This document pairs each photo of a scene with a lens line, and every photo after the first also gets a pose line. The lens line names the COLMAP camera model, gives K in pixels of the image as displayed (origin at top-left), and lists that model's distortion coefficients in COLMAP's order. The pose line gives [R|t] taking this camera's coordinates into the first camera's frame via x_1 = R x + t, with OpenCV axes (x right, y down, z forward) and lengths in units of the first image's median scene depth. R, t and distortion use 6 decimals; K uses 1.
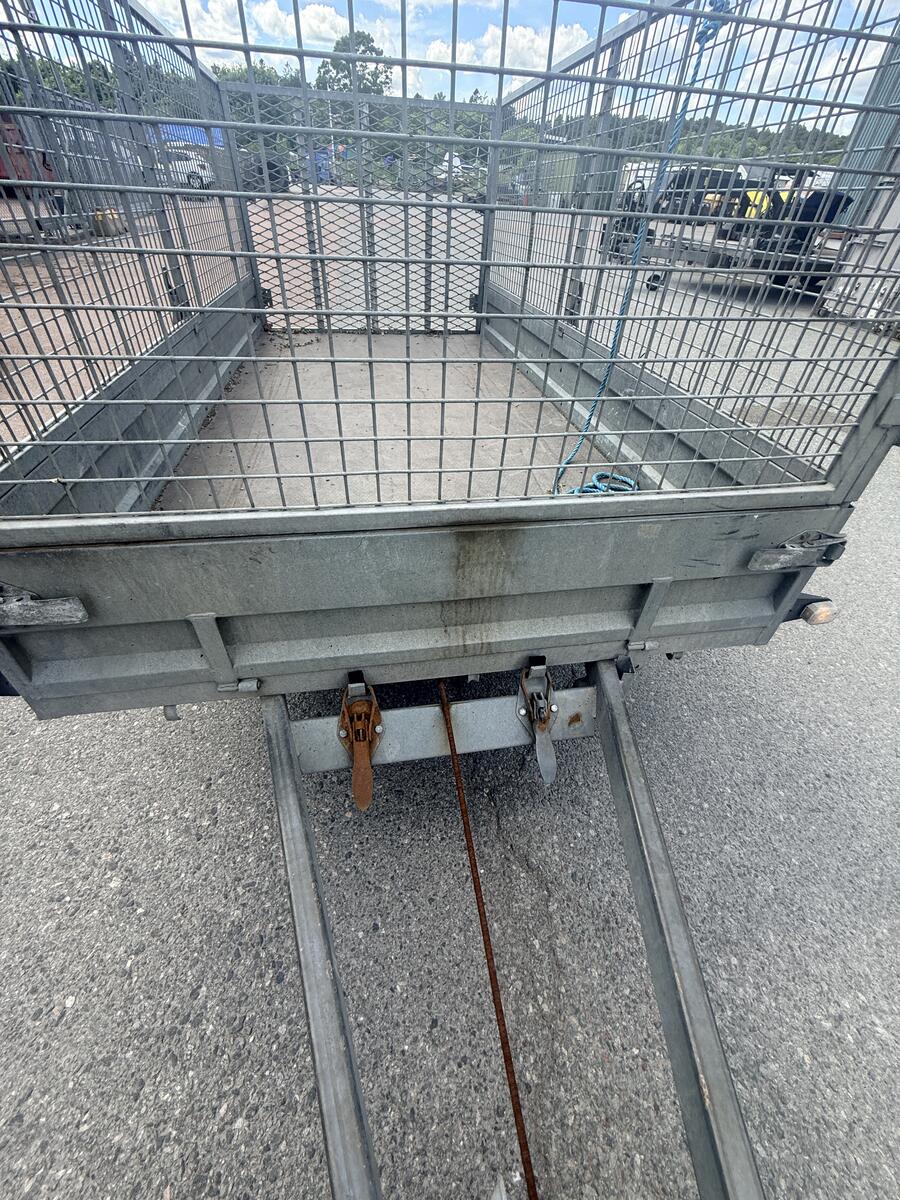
lens RADIAL K [[478.9, 0, 450.1], [0, 478.9, 598.7], [0, 0, 1]] dist [-0.003792, 0.000104]
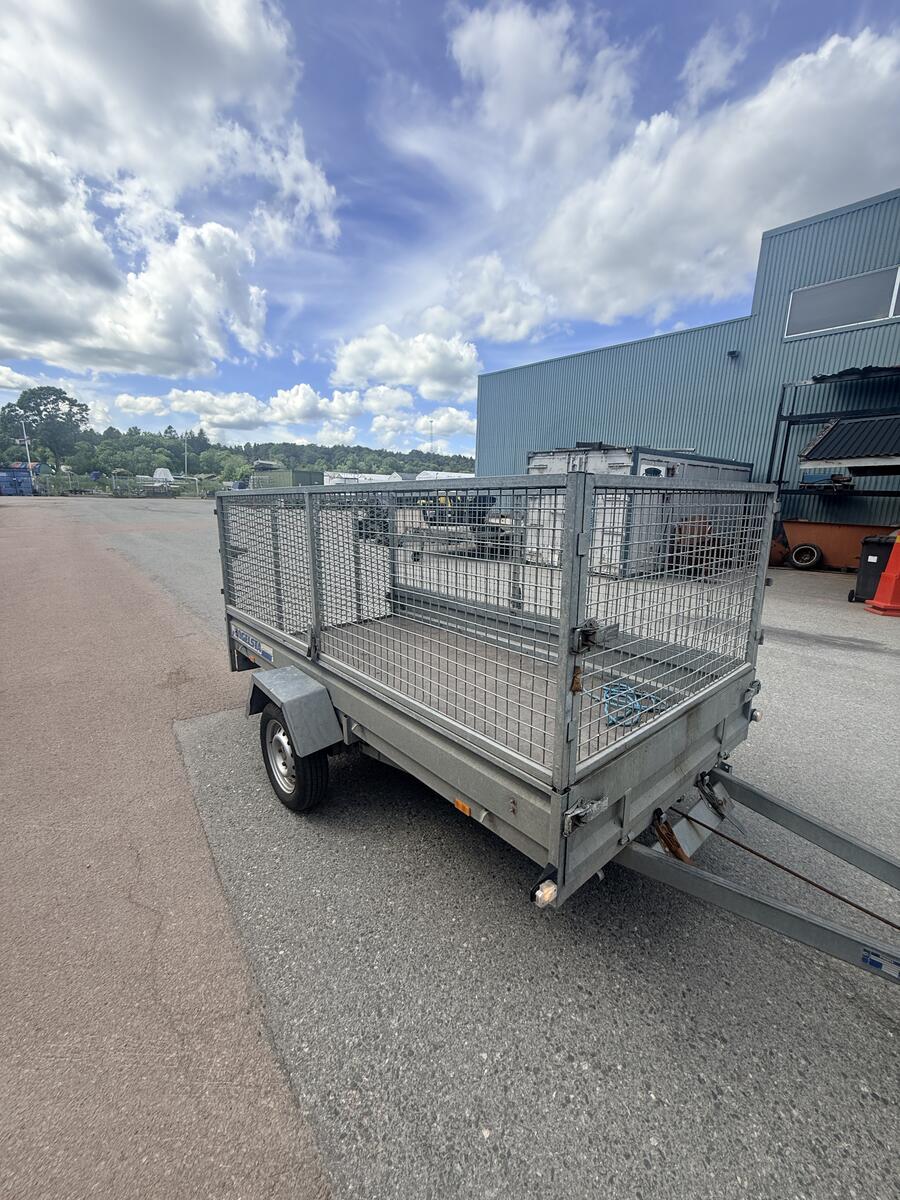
lens RADIAL K [[478.9, 0, 452.8], [0, 478.9, 601.0], [0, 0, 1]] dist [-0.003792, 0.000104]
pose [[0.853338, -0.147777, 0.499976, -1.463911], [0.359831, 0.860898, -0.359690, -0.139727], [-0.377274, 0.486844, 0.787812, -0.471214]]
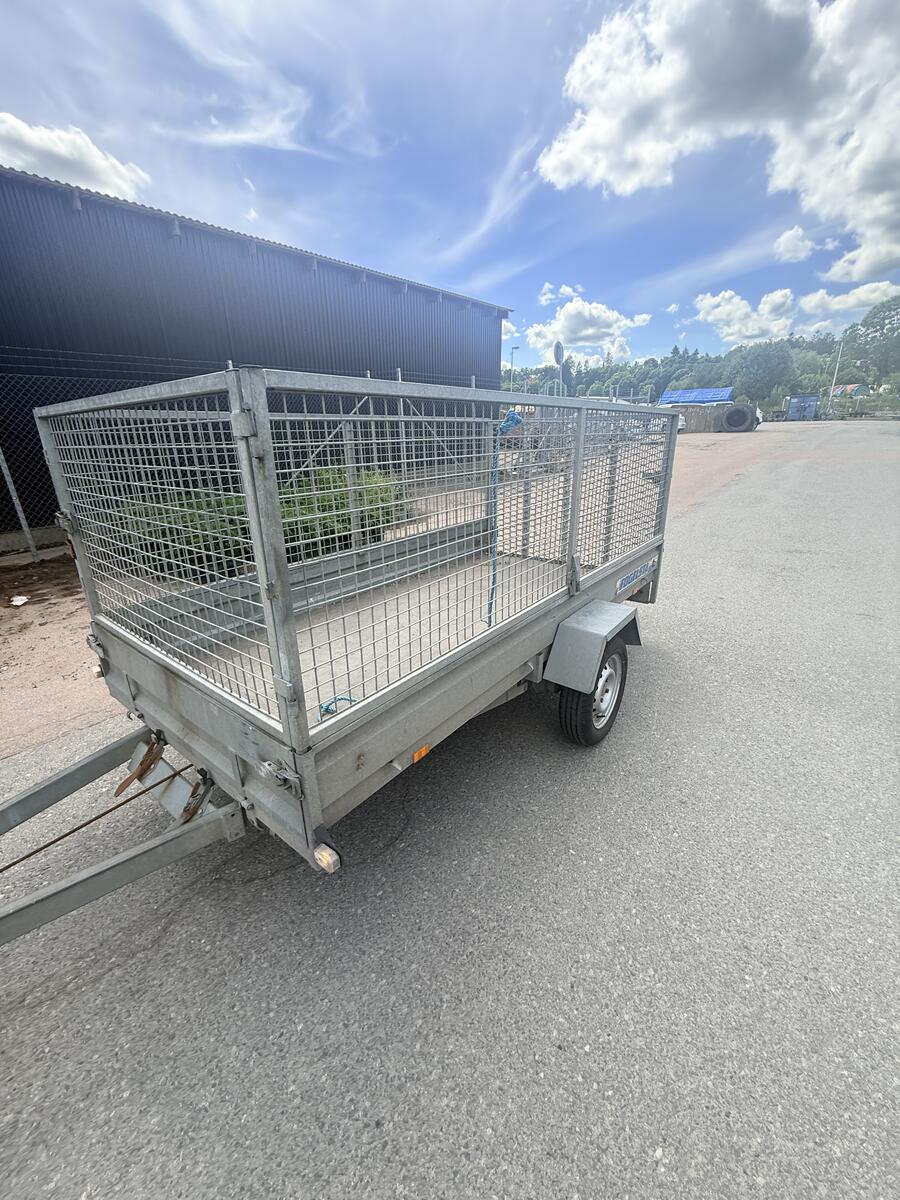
lens RADIAL K [[478.9, 0, 451.2], [0, 478.9, 602.4], [0, 0, 1]] dist [-0.003792, 0.000104]
pose [[0.665059, 0.194972, -0.720890, 1.640617], [-0.438742, 0.883166, -0.165901, -0.436381], [0.604320, 0.426619, 0.672899, 0.173621]]
